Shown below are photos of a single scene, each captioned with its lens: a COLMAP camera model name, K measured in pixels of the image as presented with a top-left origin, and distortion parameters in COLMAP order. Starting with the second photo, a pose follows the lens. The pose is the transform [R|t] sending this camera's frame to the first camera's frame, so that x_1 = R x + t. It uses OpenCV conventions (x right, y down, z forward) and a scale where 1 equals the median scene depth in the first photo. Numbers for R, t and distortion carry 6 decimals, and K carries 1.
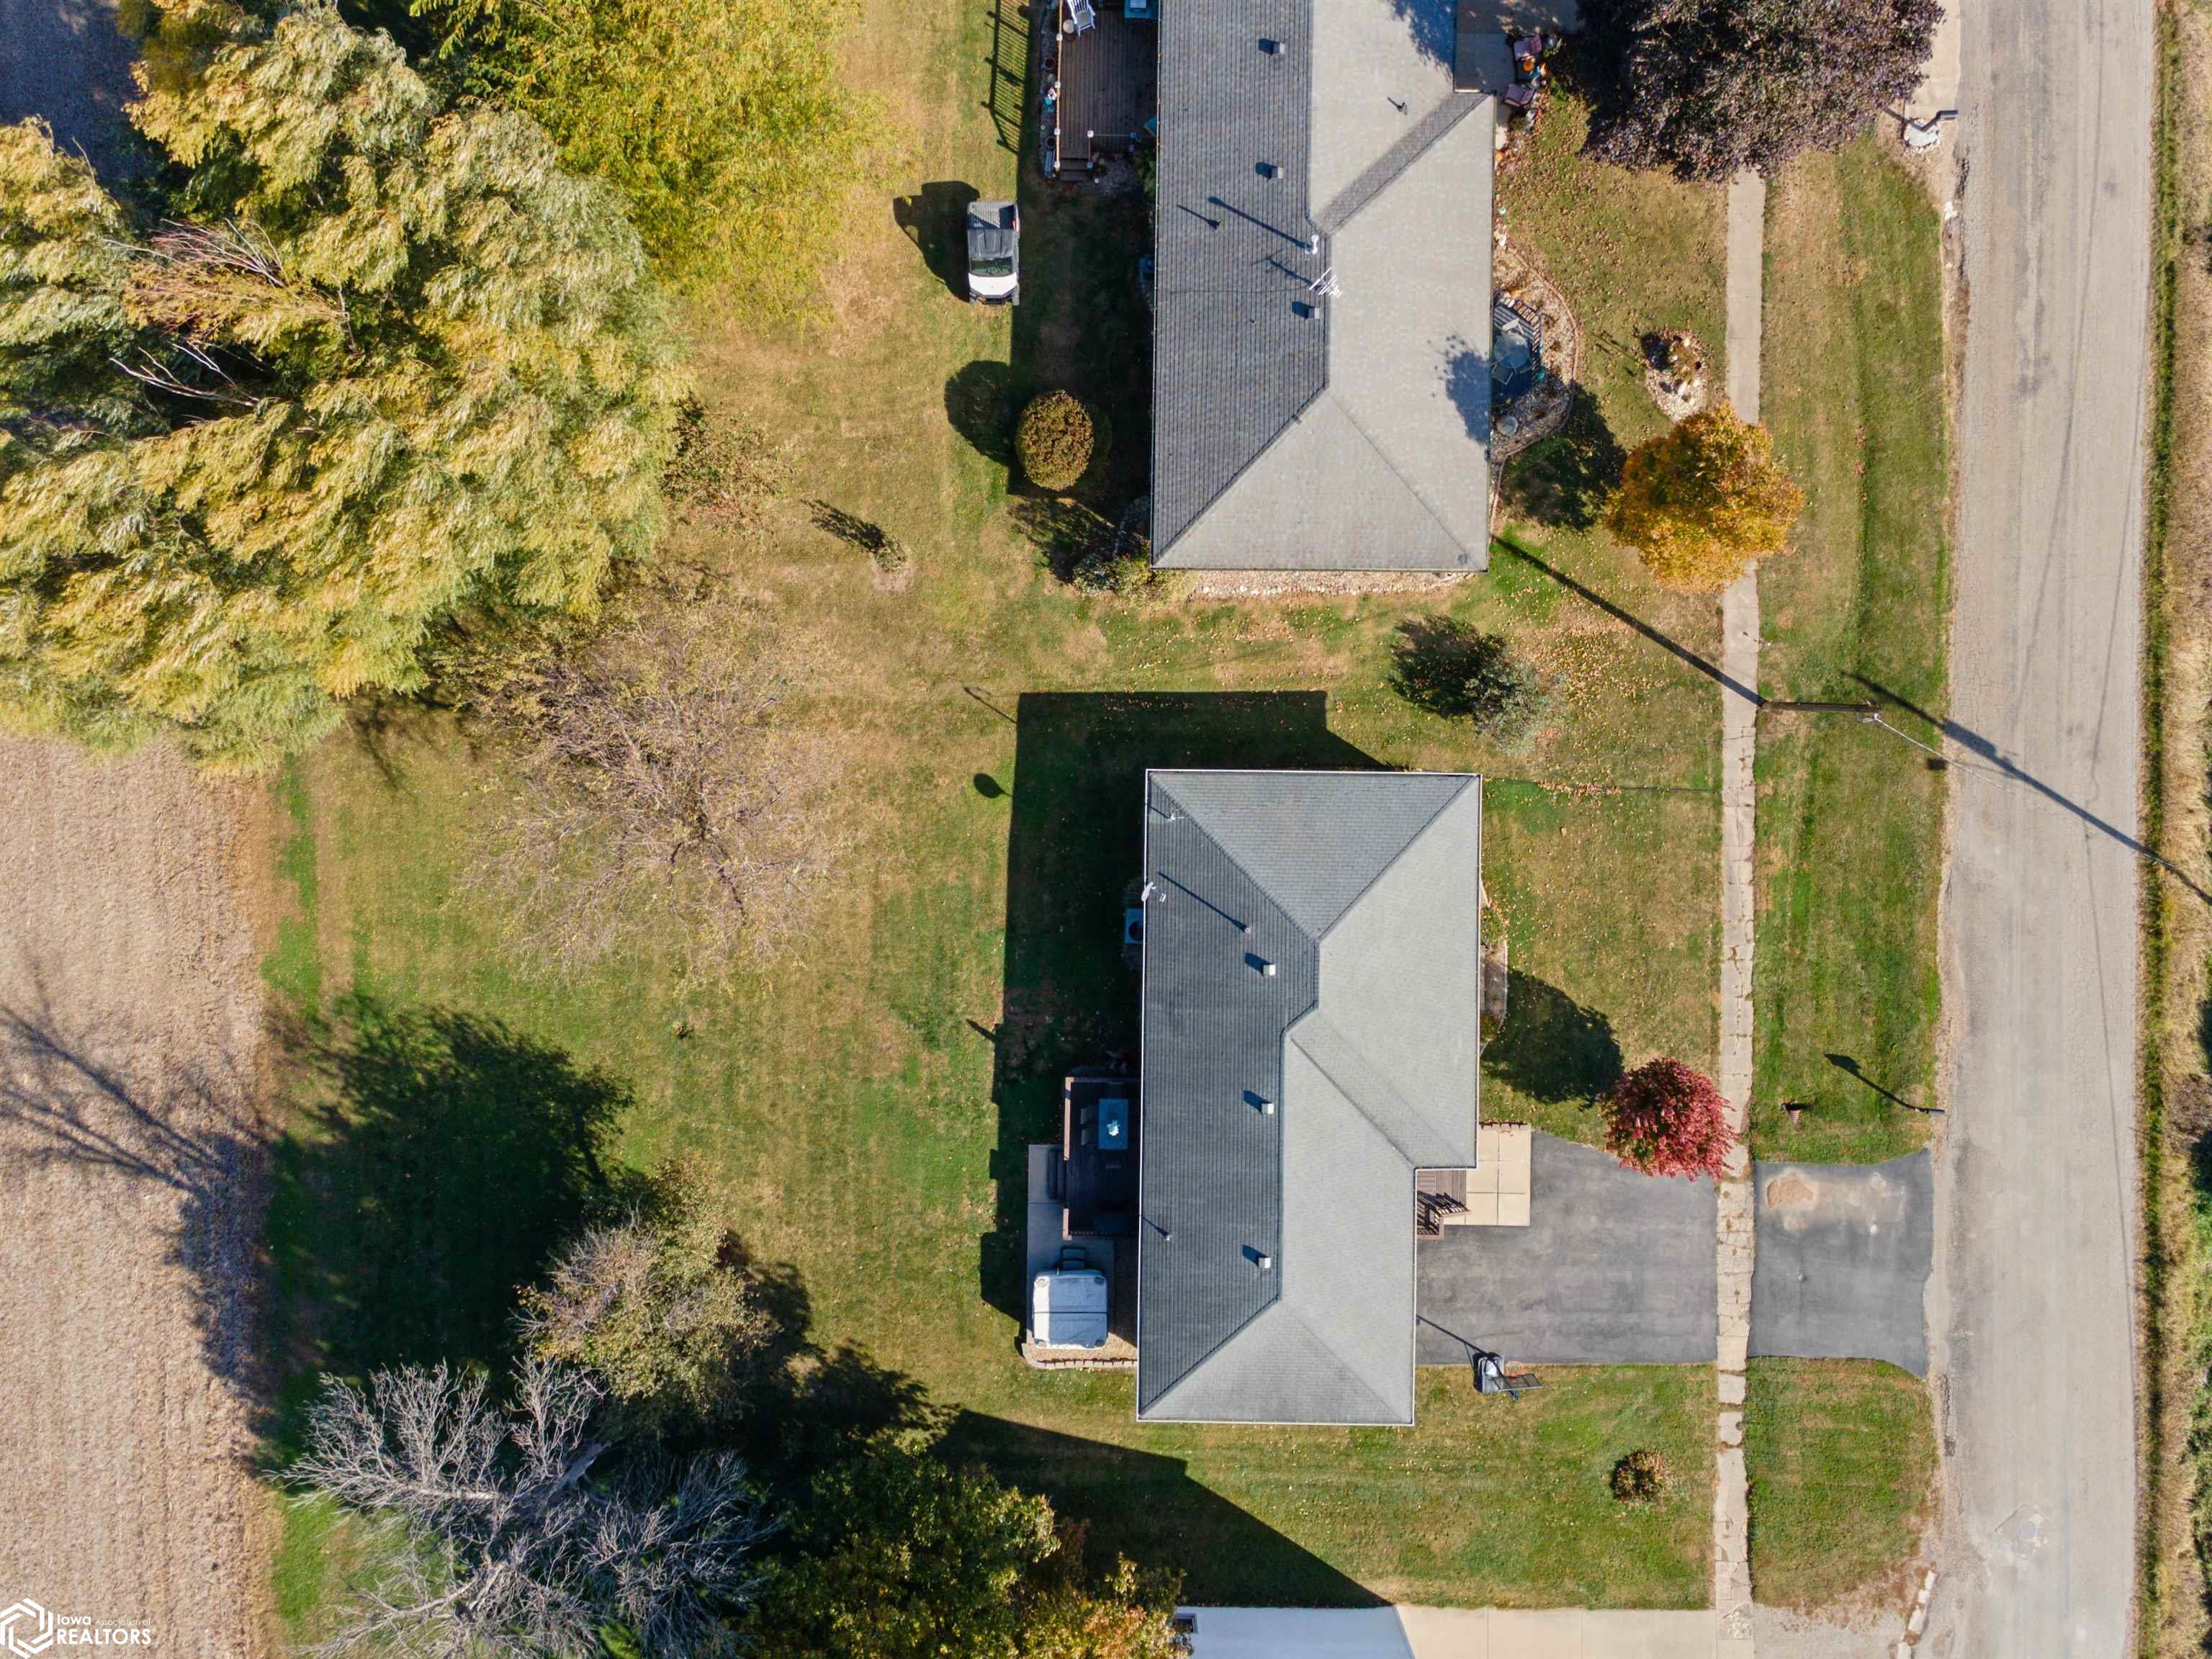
lens RADIAL K [[1617.1, 0, 1096.4], [0, 1617.1, 820.9], [0, 0, 1]] dist [0.023227, 0.042537]
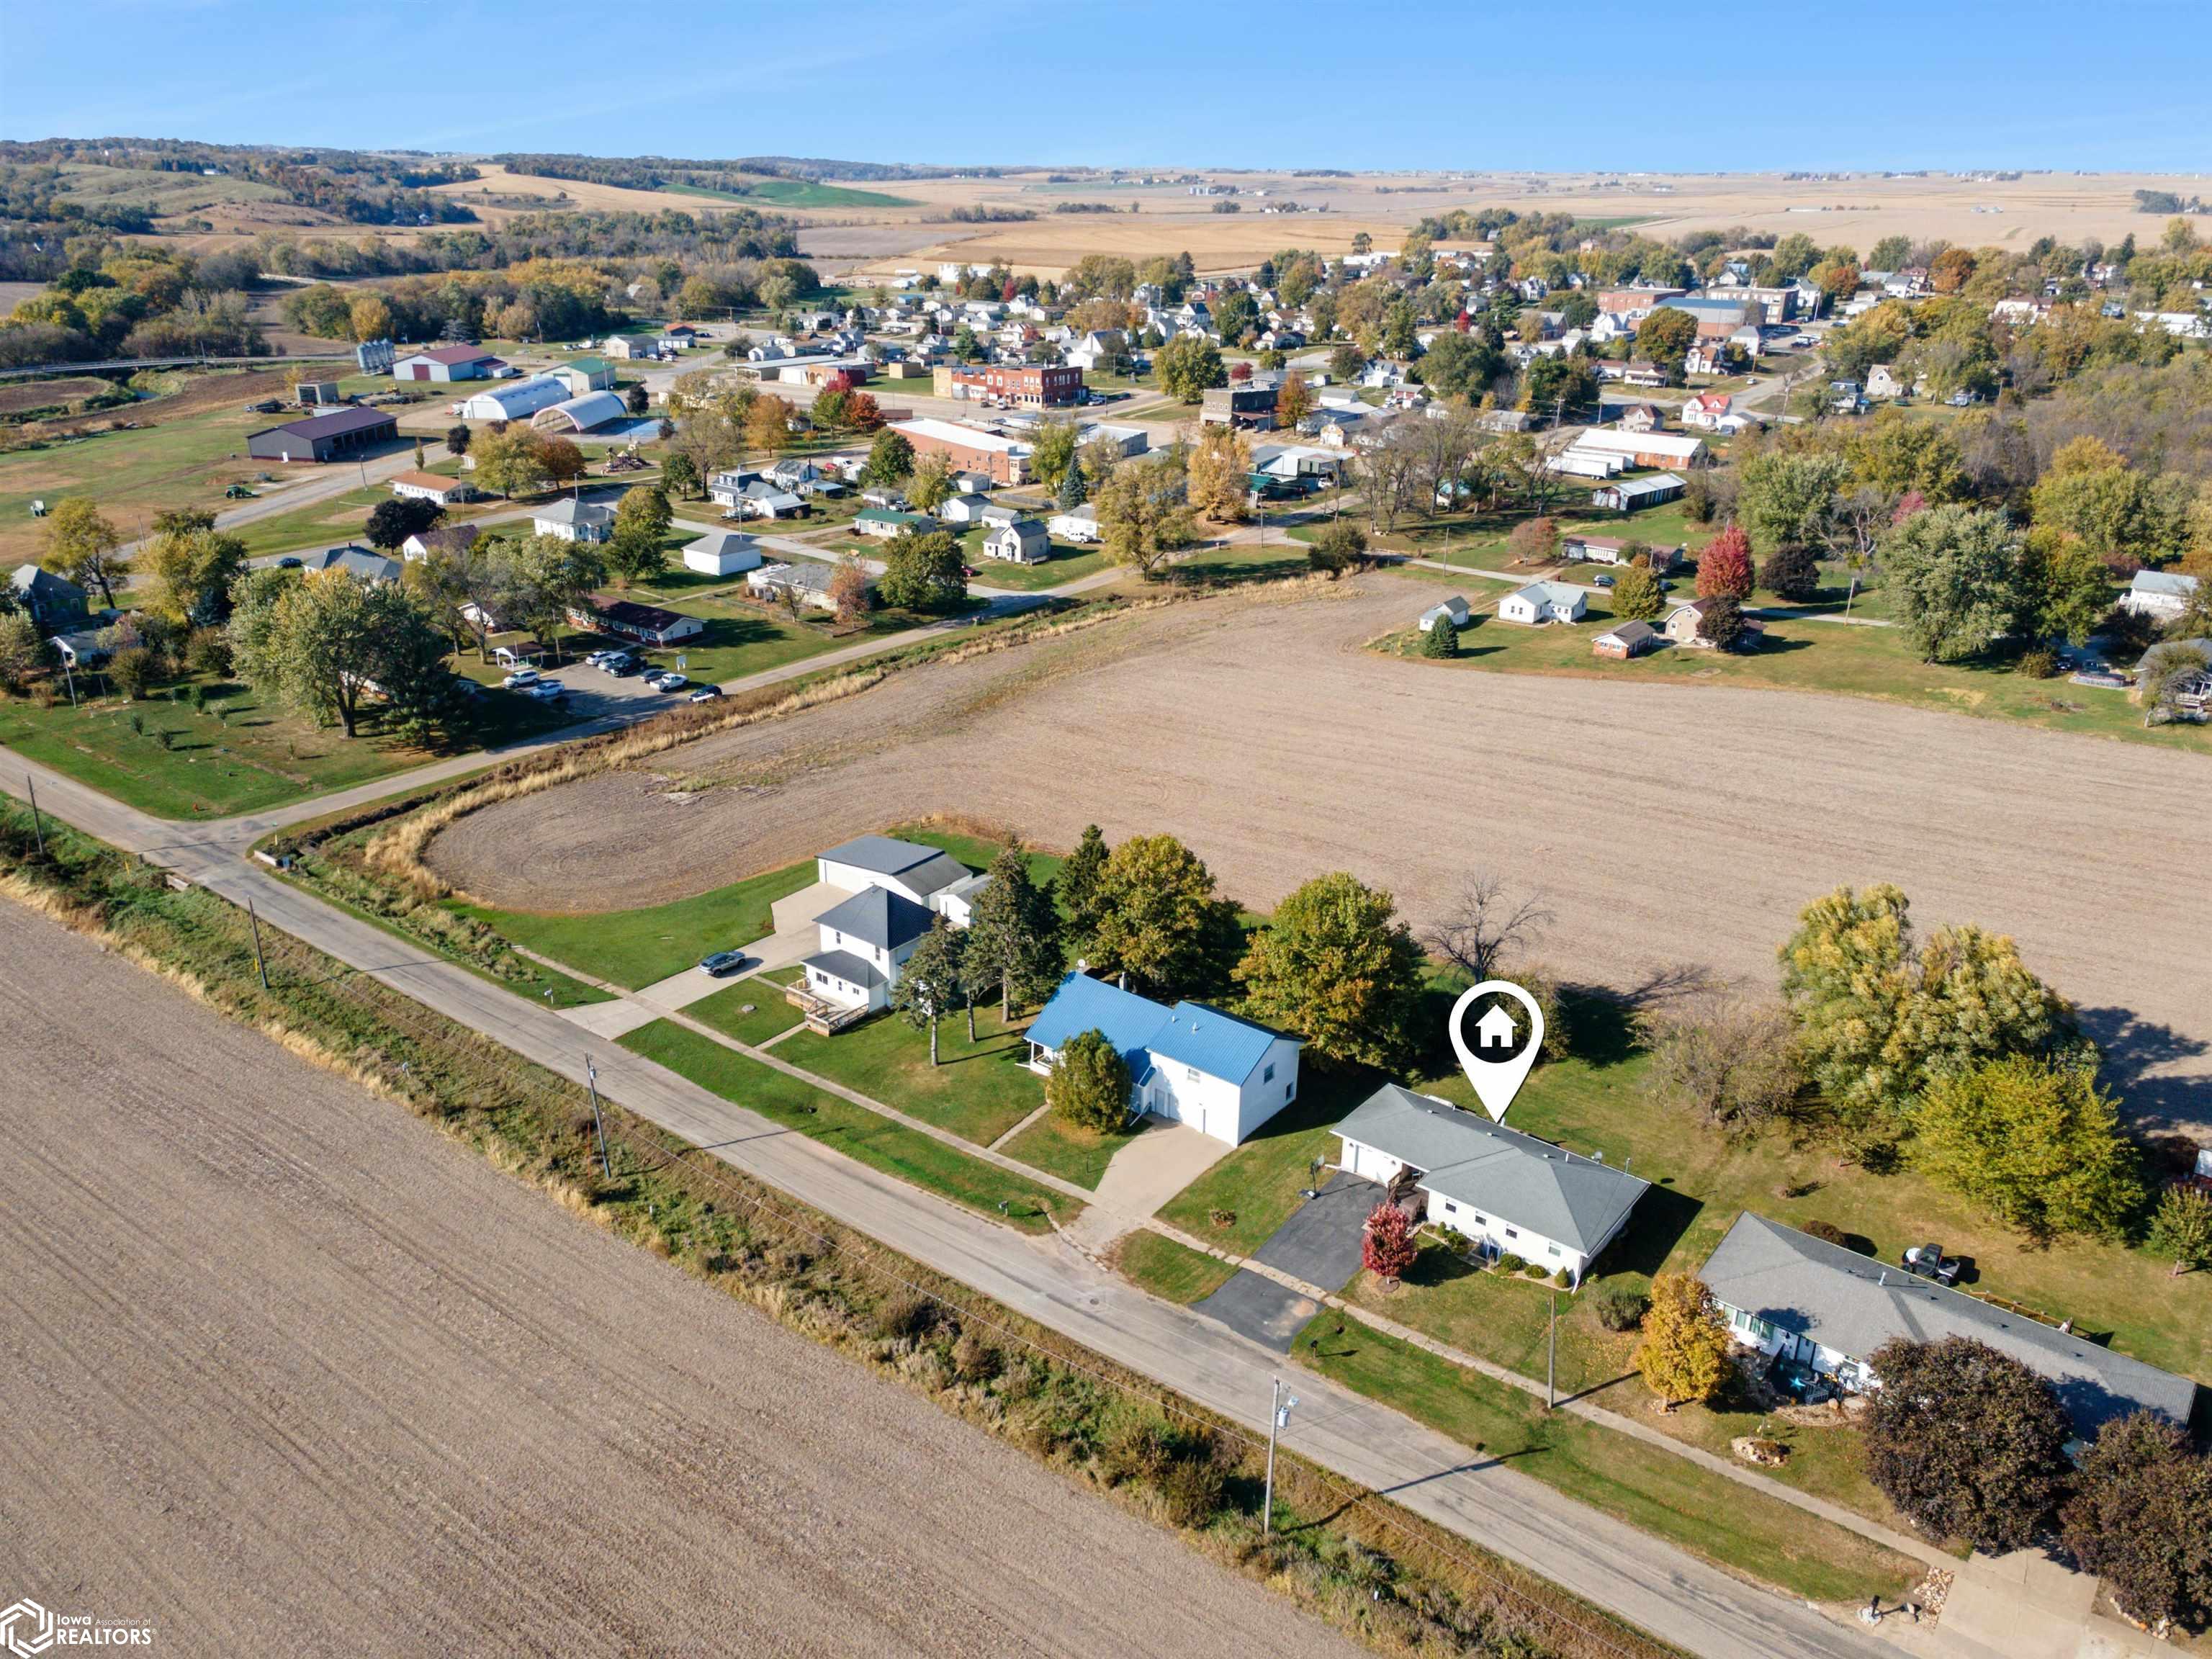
lens RADIAL K [[1617.1, 0, 1096.4], [0, 1617.1, 820.9], [0, 0, 1]] dist [0.023227, 0.042537]
pose [[-0.617479, 0.283109, -0.733872, 1.830802], [-0.786525, -0.233996, 0.571511, -0.542548], [-0.009923, 0.930105, 0.367160, -0.238231]]
